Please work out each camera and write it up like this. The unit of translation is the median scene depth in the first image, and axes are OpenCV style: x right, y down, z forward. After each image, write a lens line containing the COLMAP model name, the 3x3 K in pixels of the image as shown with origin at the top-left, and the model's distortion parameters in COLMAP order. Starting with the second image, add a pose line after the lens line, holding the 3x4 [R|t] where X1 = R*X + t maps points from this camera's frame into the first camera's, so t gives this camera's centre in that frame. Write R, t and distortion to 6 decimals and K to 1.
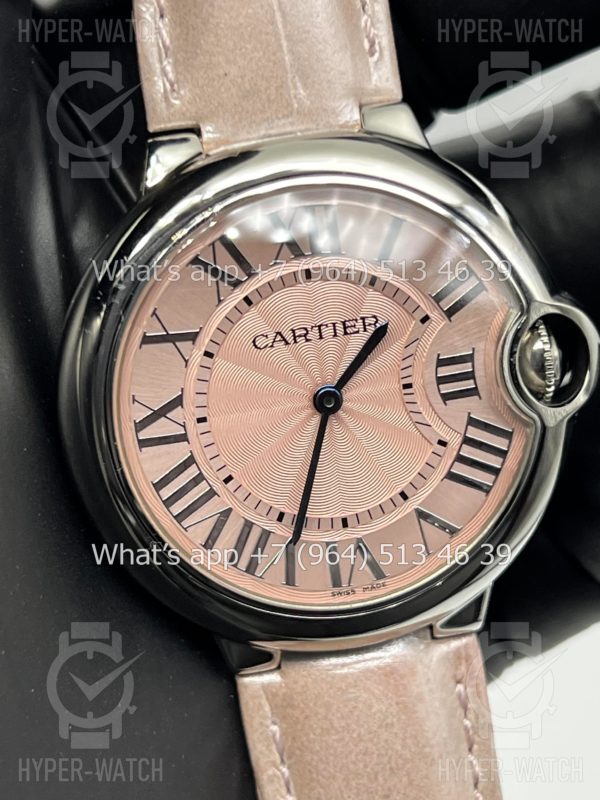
lens RADIAL K [[1992.4, 0, 318.0], [0, 1992.4, 399.9], [0, 0, 1]] dist [0.190298, 0.000000]
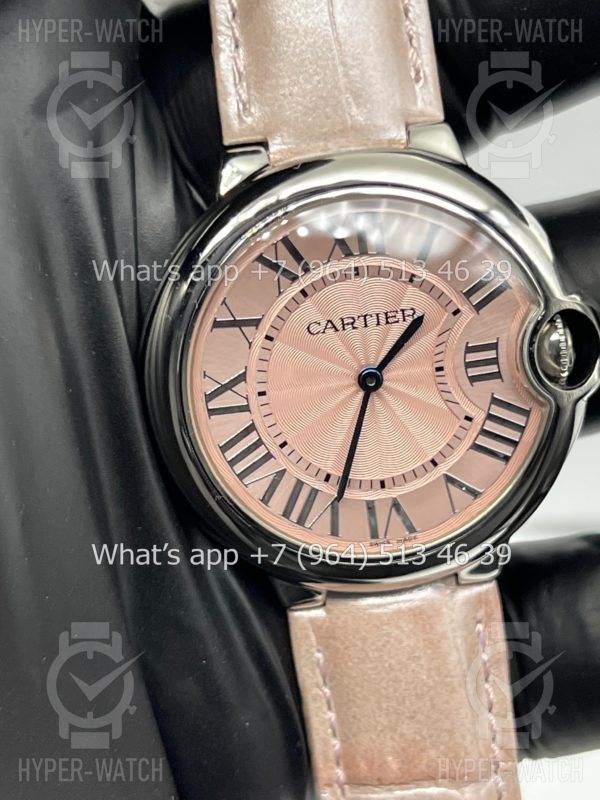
lens RADIAL K [[1992.4, 0, 295.2], [0, 1992.4, 400.2], [0, 0, 1]] dist [0.190298, 0.000000]
pose [[0.998200, 0.029440, -0.052252, 0.022069], [-0.027205, 0.998705, 0.042993, -0.036470], [0.053450, -0.041494, 0.997708, -0.164769]]
